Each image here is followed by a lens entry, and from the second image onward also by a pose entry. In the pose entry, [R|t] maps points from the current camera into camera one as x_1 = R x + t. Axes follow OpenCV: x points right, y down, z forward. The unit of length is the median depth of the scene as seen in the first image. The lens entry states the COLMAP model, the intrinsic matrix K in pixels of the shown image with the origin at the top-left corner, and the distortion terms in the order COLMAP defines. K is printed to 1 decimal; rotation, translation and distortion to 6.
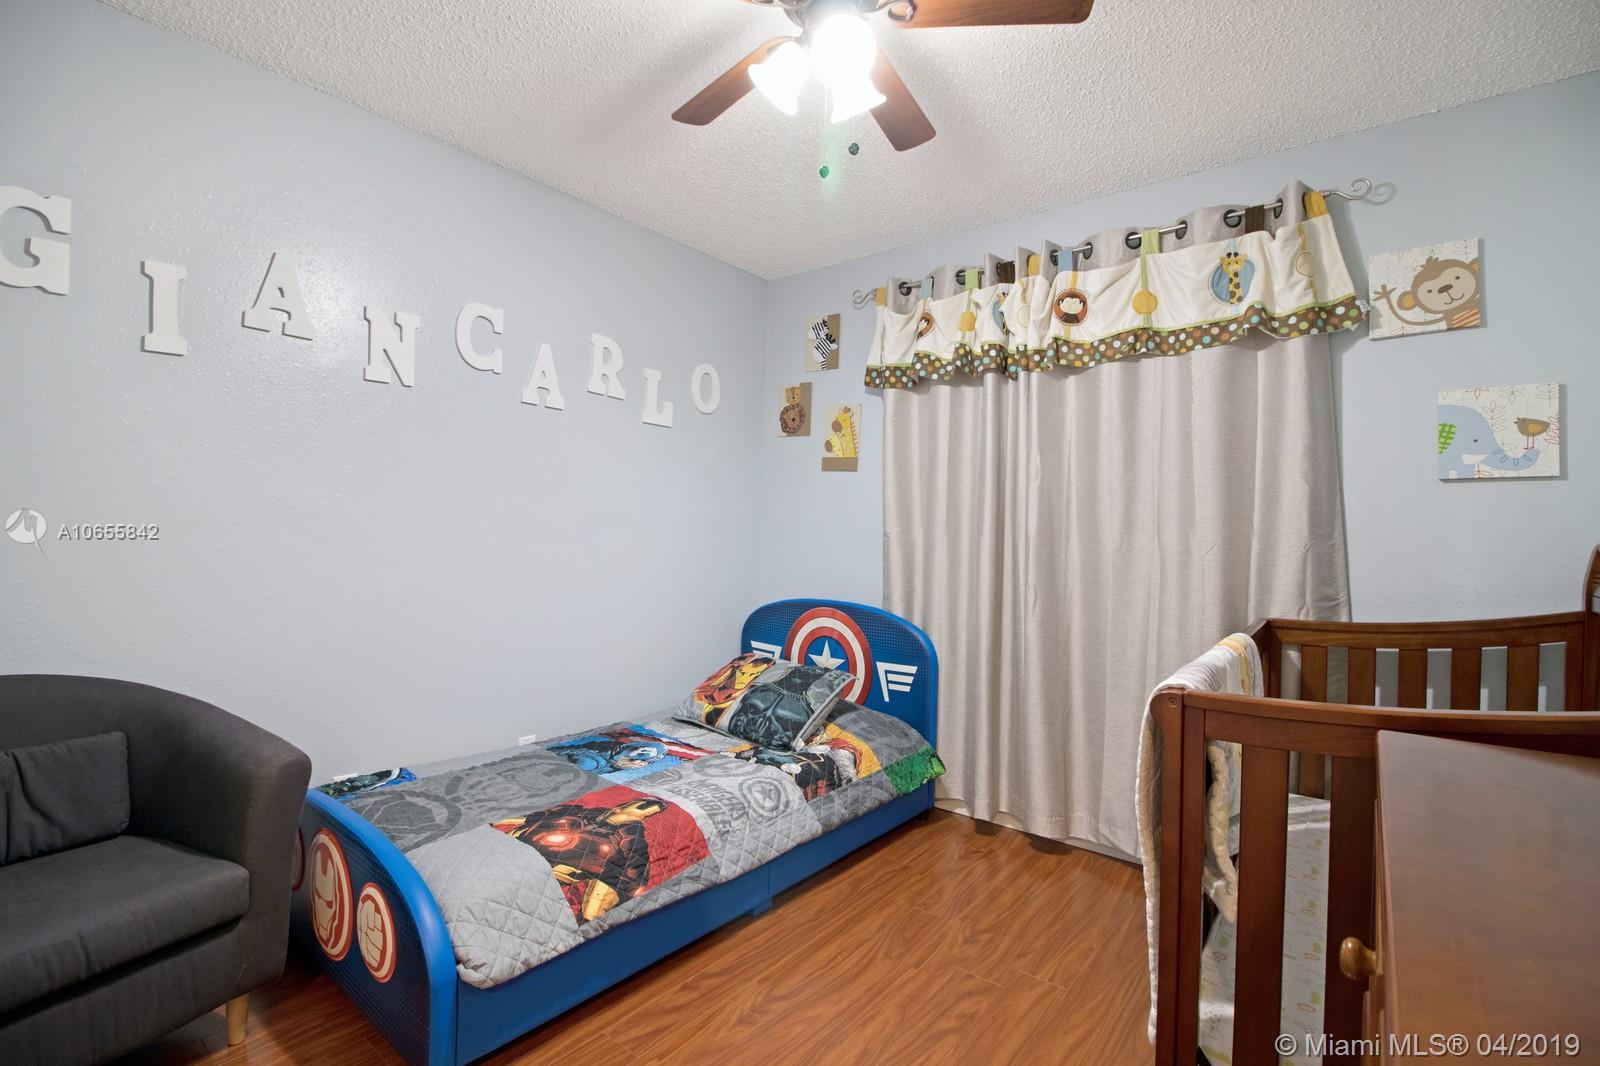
lens RADIAL K [[740.0, 0, 800.1], [0, 740.0, 525.6], [0, 0, 1]] dist [-0.002209, -0.011244]
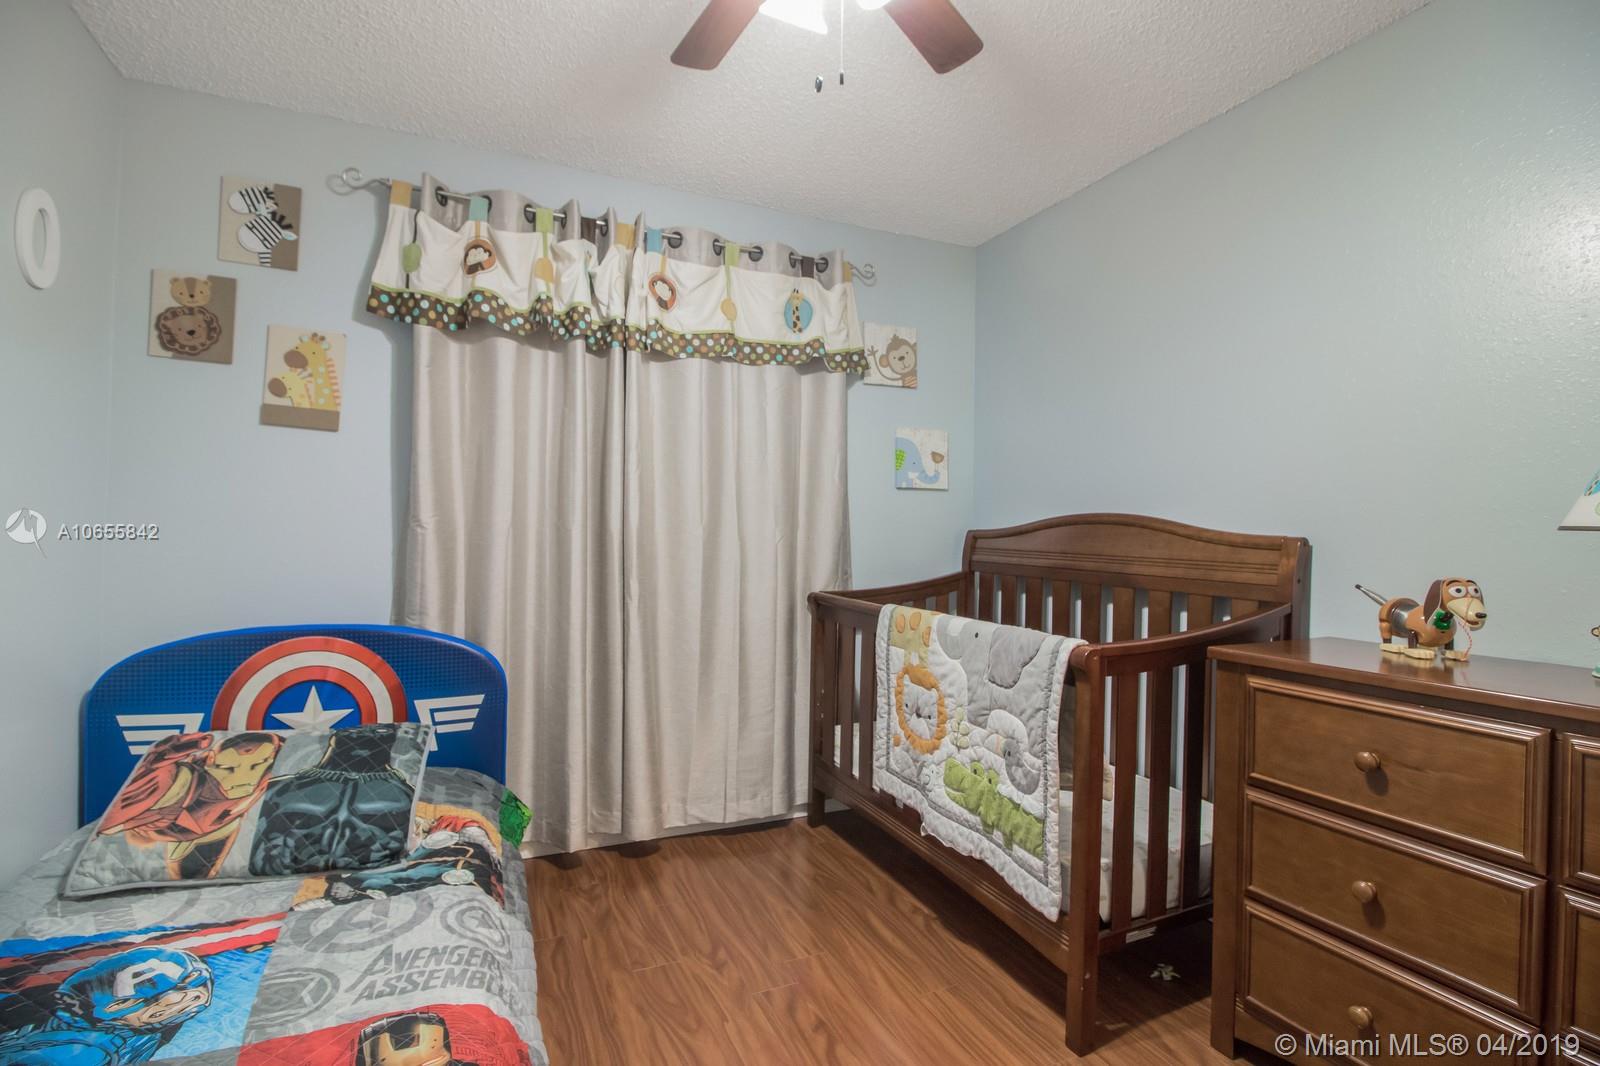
lens RADIAL K [[740.0, 0, 800.1], [0, 740.0, 525.6], [0, 0, 1]] dist [-0.002209, -0.011244]
pose [[0.454542, -0.007394, 0.890694, -0.426105], [-0.016196, 0.999732, 0.016564, -0.006560], [-0.890578, -0.021955, 0.454301, 0.390648]]
